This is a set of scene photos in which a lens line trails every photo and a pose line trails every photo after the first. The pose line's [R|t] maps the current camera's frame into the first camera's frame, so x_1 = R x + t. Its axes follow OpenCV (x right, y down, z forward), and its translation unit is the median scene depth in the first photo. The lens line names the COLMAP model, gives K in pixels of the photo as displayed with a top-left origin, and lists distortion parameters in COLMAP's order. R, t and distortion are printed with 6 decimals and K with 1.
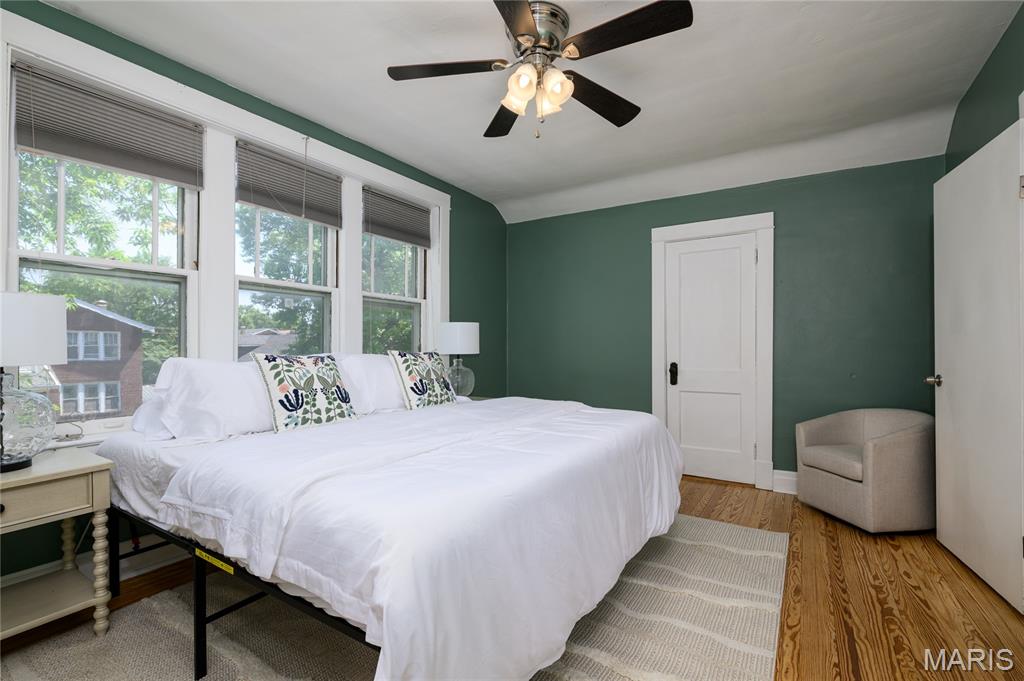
lens RADIAL K [[459.0, 0, 513.5], [0, 459.0, 344.5], [0, 0, 1]] dist [0.001342, 0.000211]
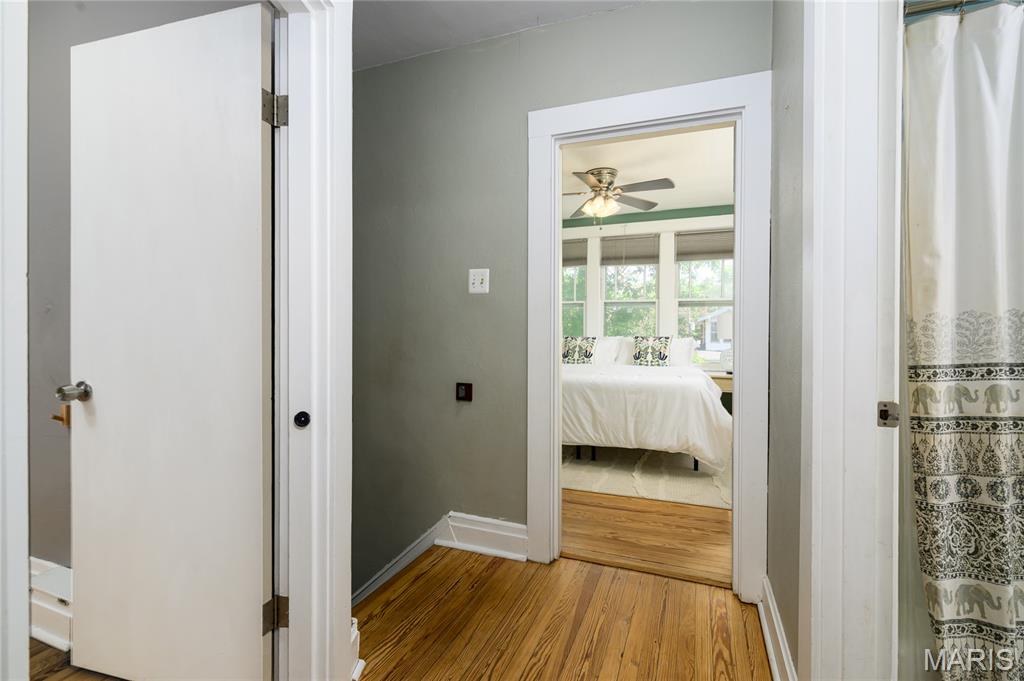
lens RADIAL K [[459.0, 0, 516.3], [0, 459.0, 333.7], [0, 0, 1]] dist [0.001342, 0.000211]
pose [[0.182859, 0.006478, -0.983118, 1.978112], [-0.006348, 0.999965, 0.005409, 0.006319], [0.983119, 0.005252, 0.182894, 0.260872]]
